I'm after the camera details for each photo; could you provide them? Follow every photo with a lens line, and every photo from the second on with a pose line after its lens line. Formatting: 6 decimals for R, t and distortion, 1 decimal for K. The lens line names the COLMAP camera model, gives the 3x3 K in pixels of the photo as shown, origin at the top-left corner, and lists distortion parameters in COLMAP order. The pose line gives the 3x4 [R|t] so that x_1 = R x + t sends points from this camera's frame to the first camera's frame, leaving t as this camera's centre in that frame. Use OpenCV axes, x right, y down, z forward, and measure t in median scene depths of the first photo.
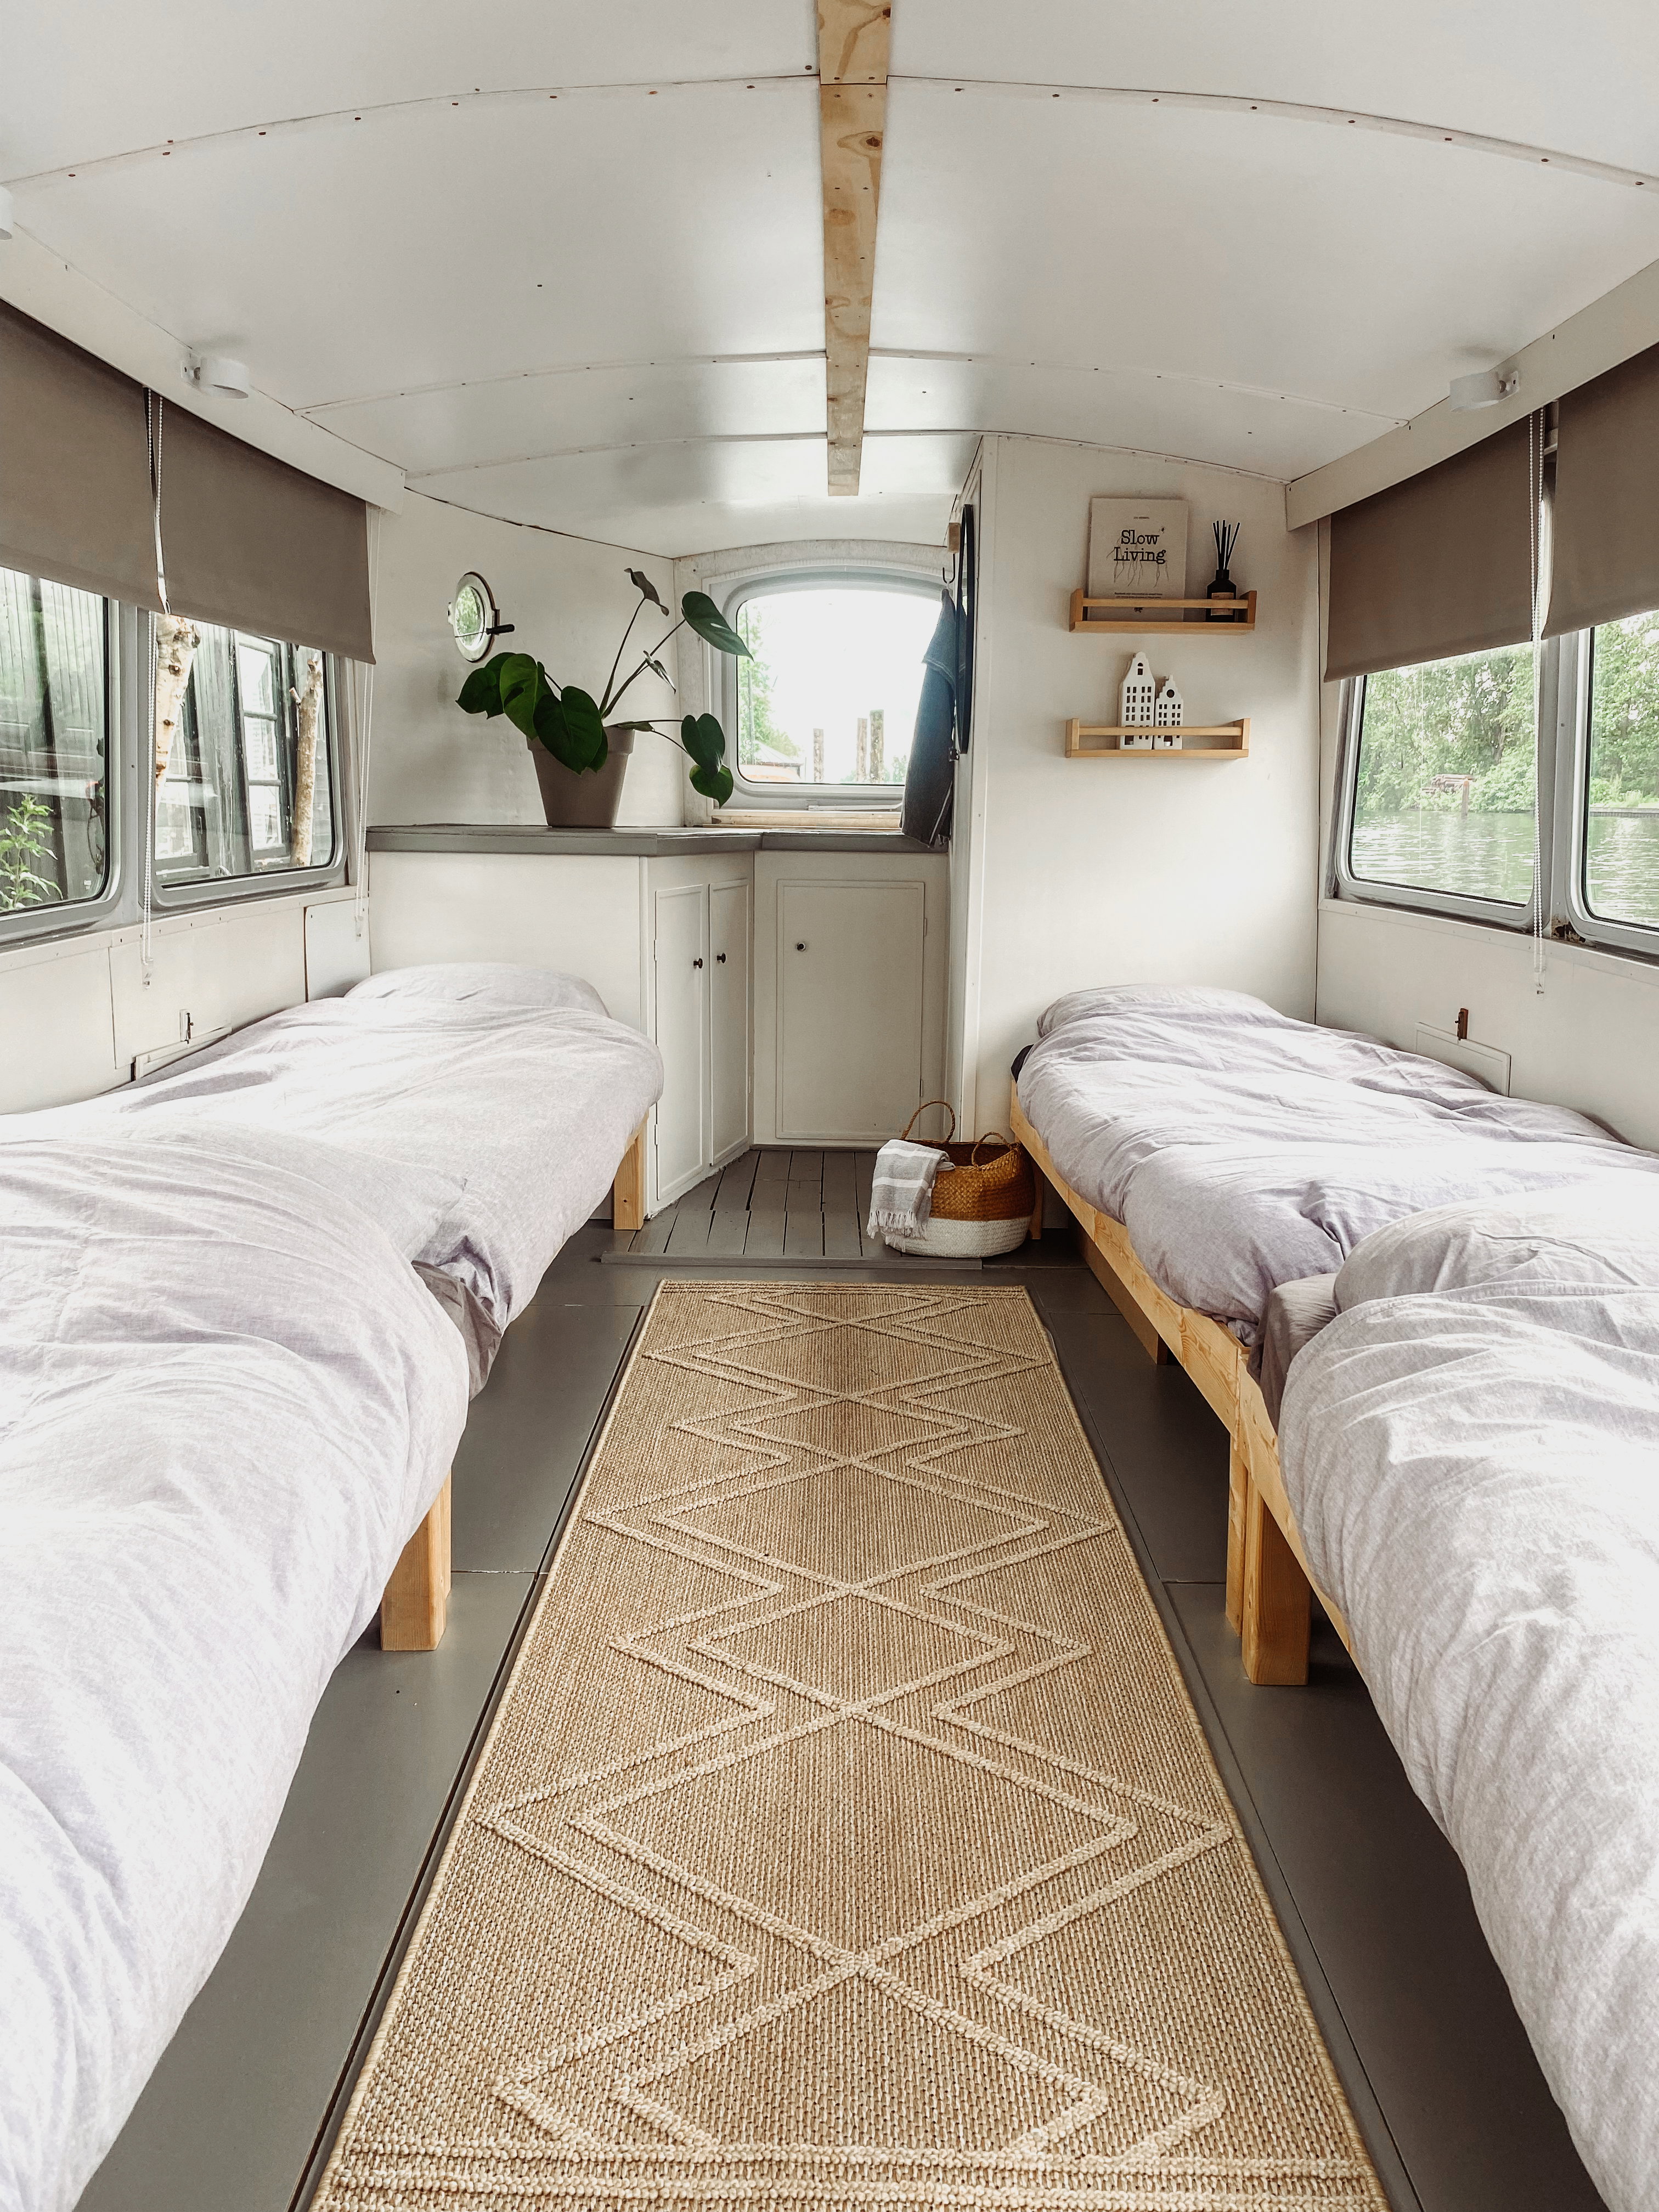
lens RADIAL K [[1743.5, 0, 829.9], [0, 1743.5, 1141.1], [0, 0, 1]] dist [0.122762, -0.194696]
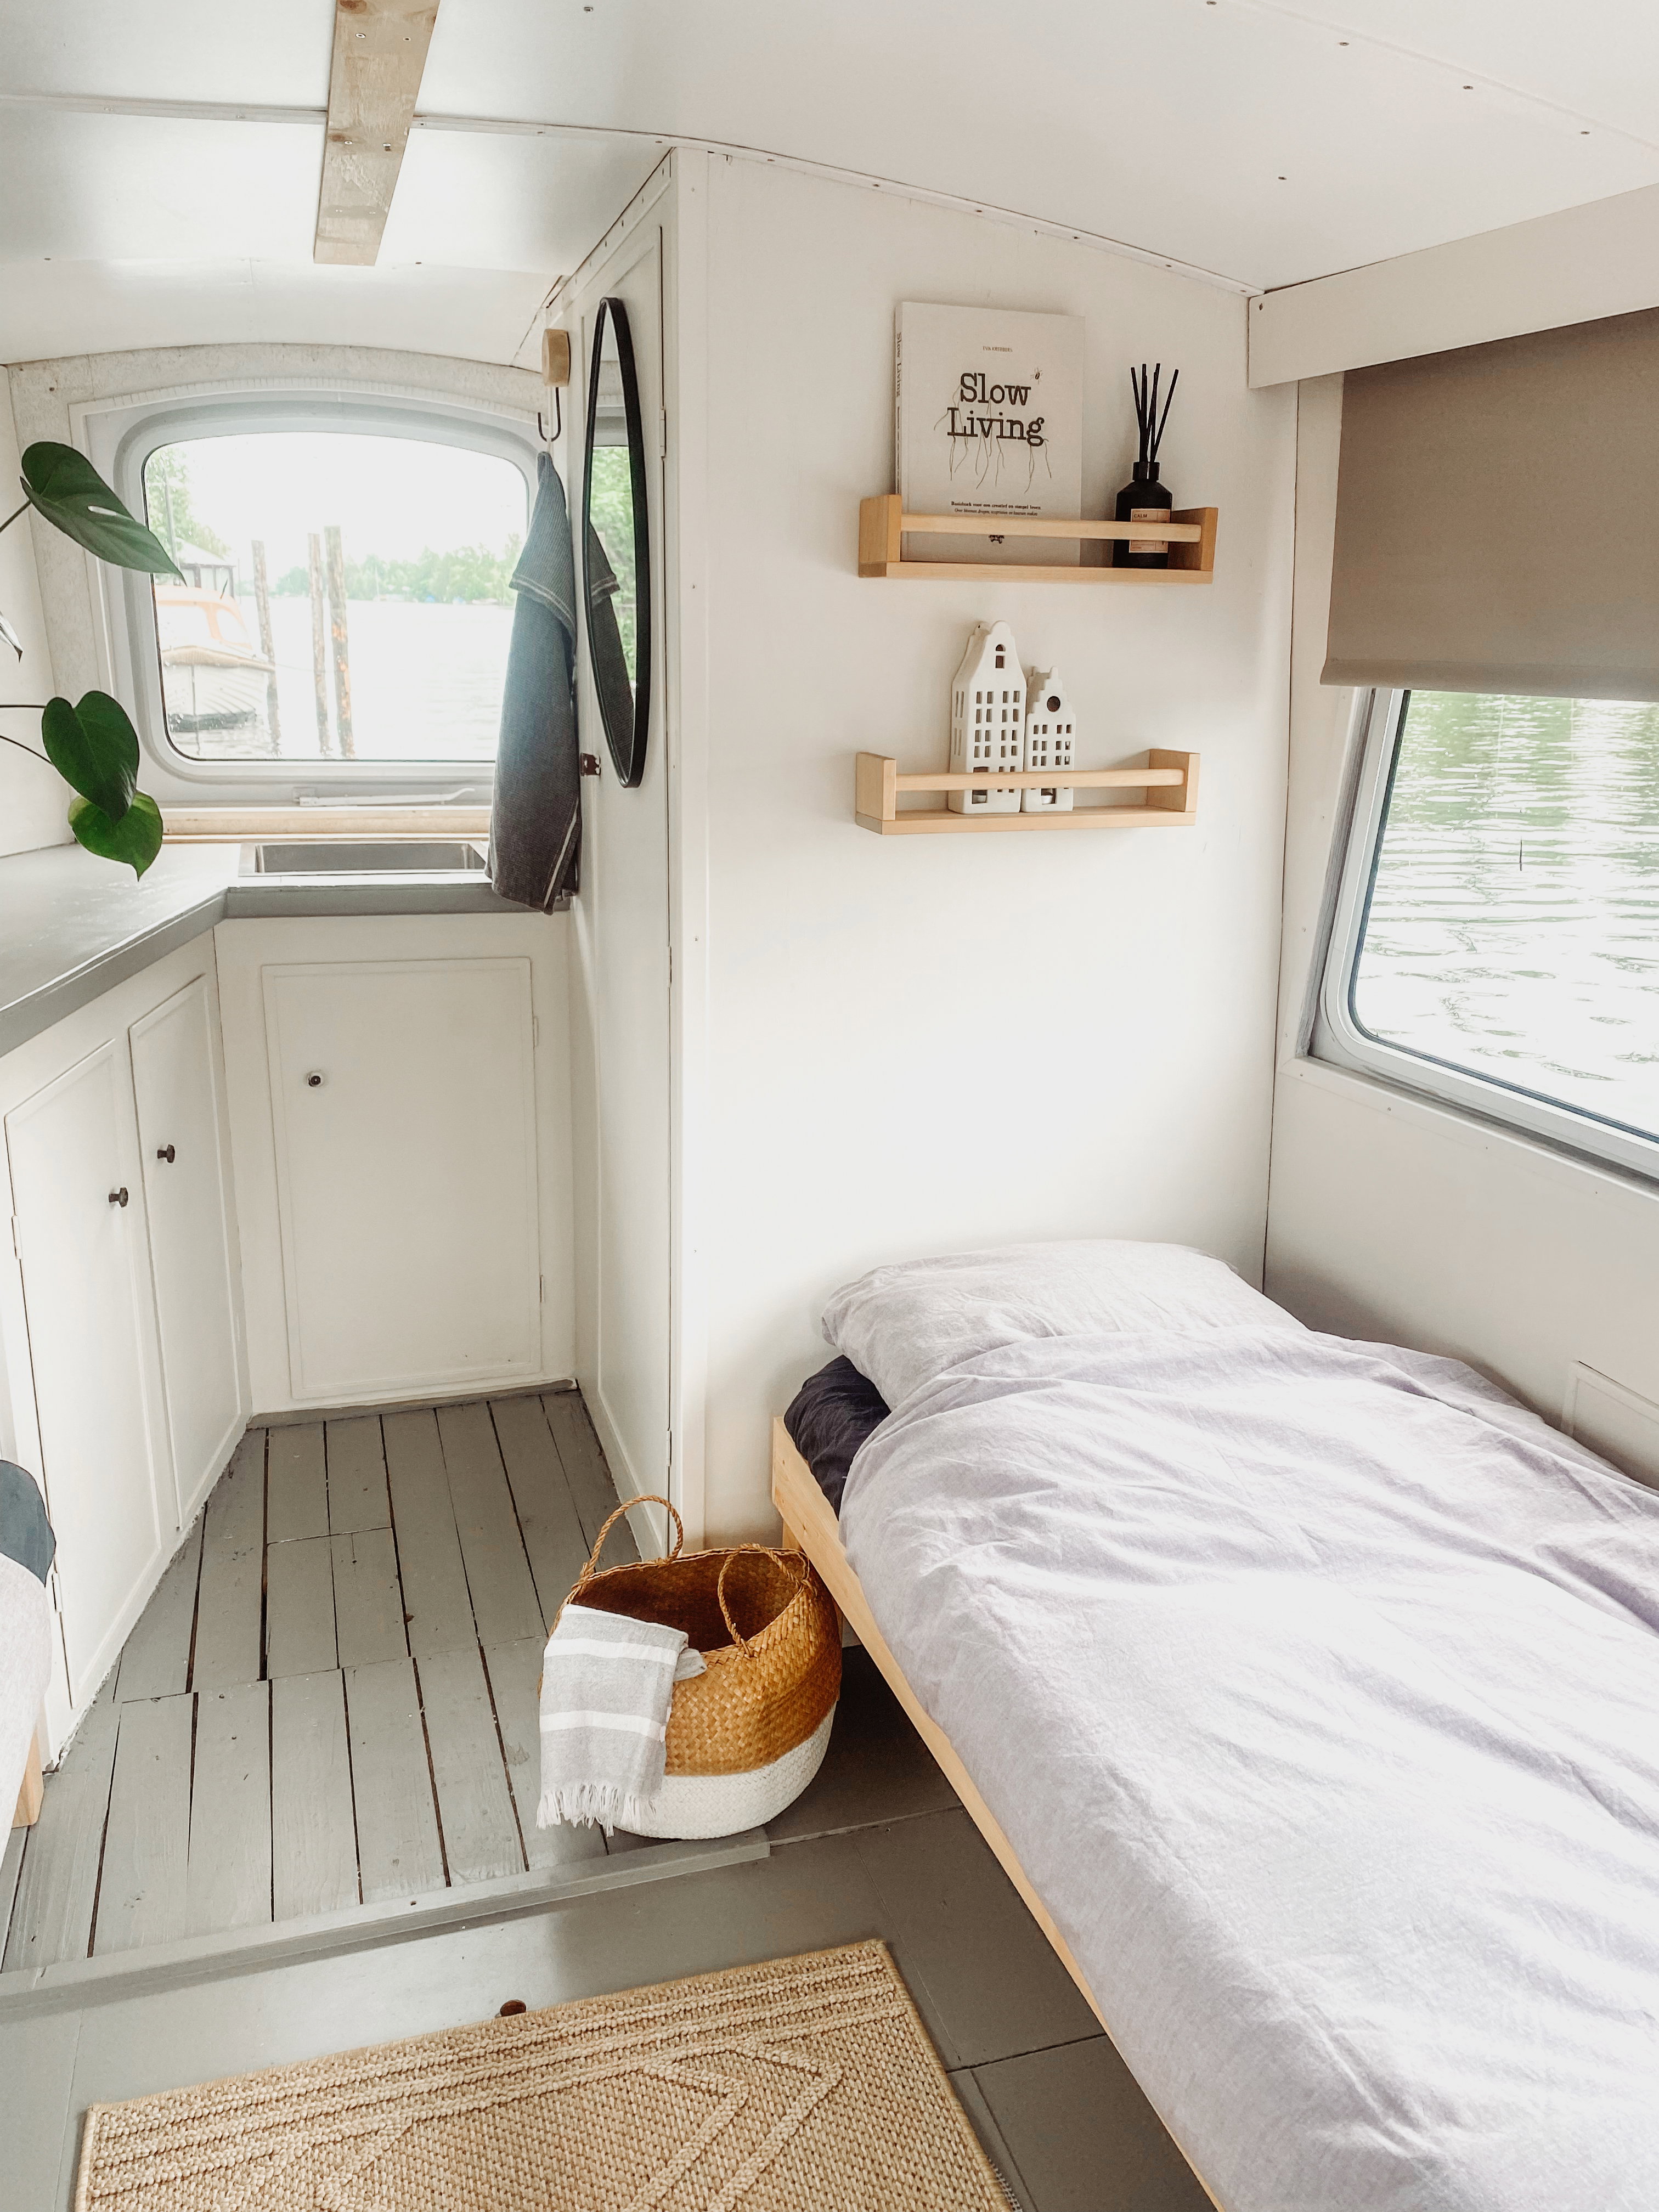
lens RADIAL K [[1743.5, 0, 829.9], [0, 1743.5, 1141.1], [0, 0, 1]] dist [0.122762, -0.194696]
pose [[0.955937, -0.072896, 0.284378, -0.026733], [0.045759, 0.993840, 0.100936, -0.181258], [-0.289984, -0.083476, 0.953384, 0.513274]]
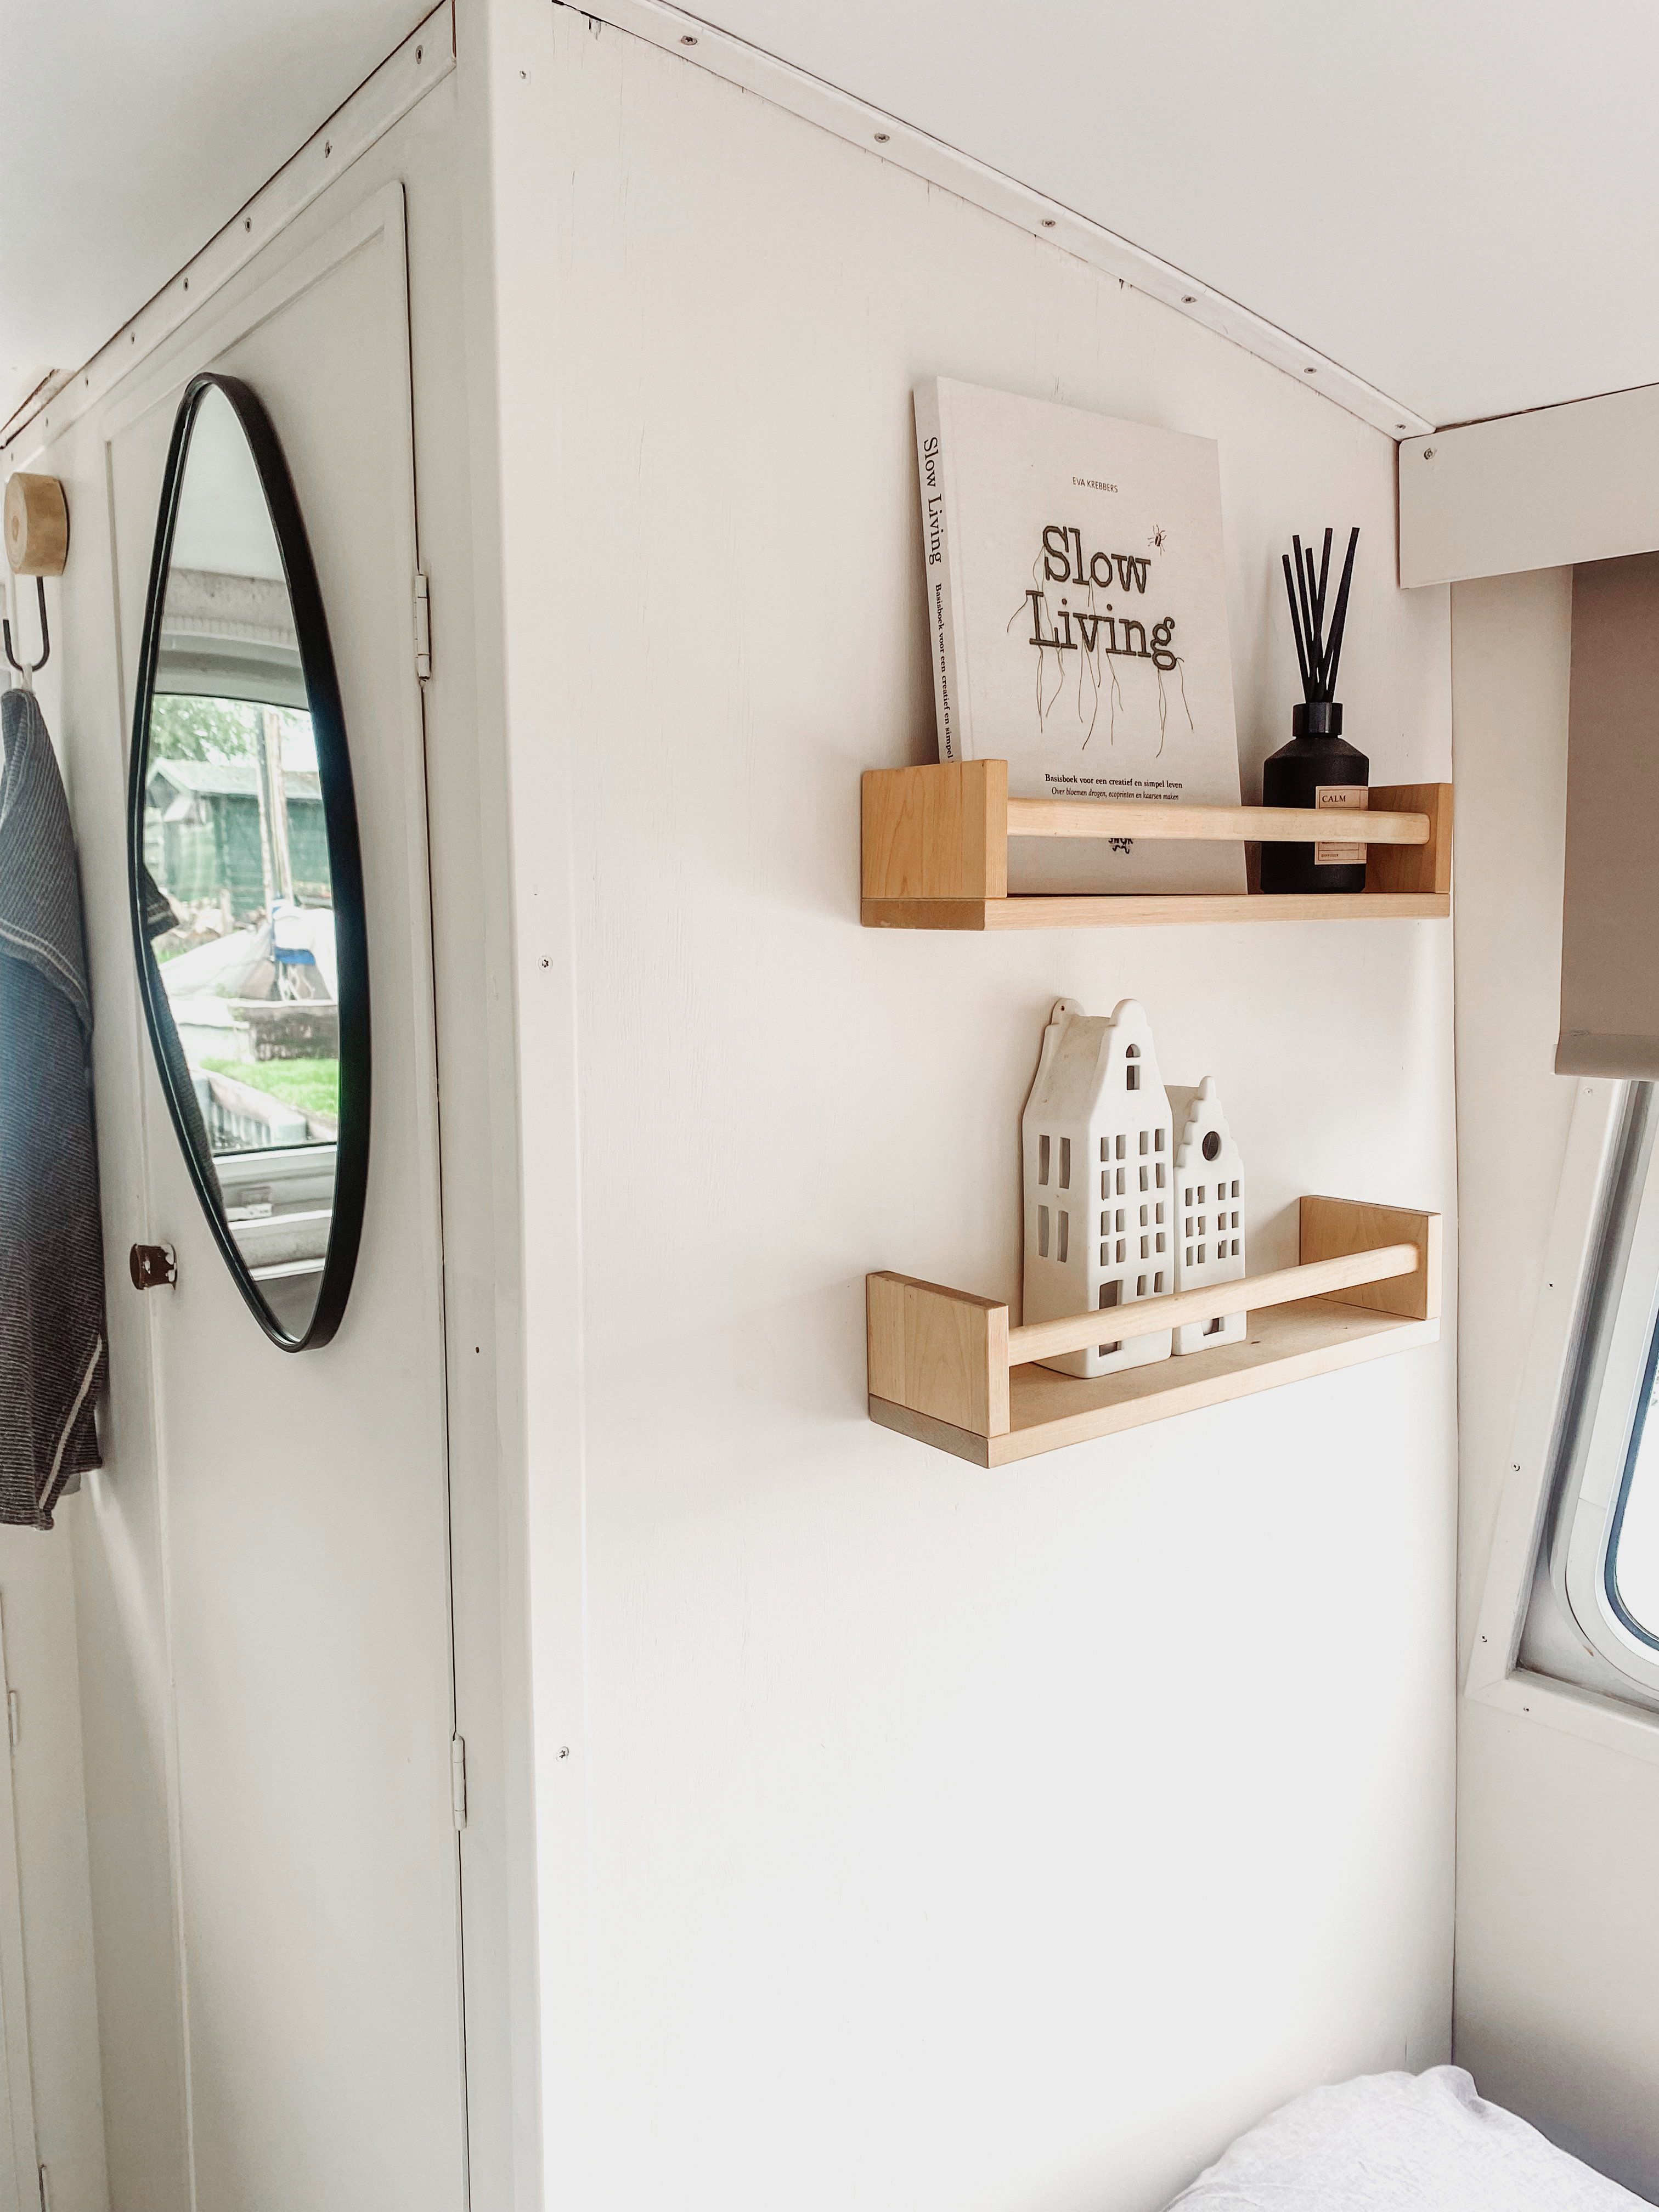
lens RADIAL K [[1743.5, 0, 829.9], [0, 1743.5, 1141.1], [0, 0, 1]] dist [0.122762, -0.194696]
pose [[0.801939, -0.095057, 0.589795, -0.010020], [0.128825, 0.991548, -0.015355, -0.258316], [-0.583351, 0.088294, 0.807407, 0.818718]]
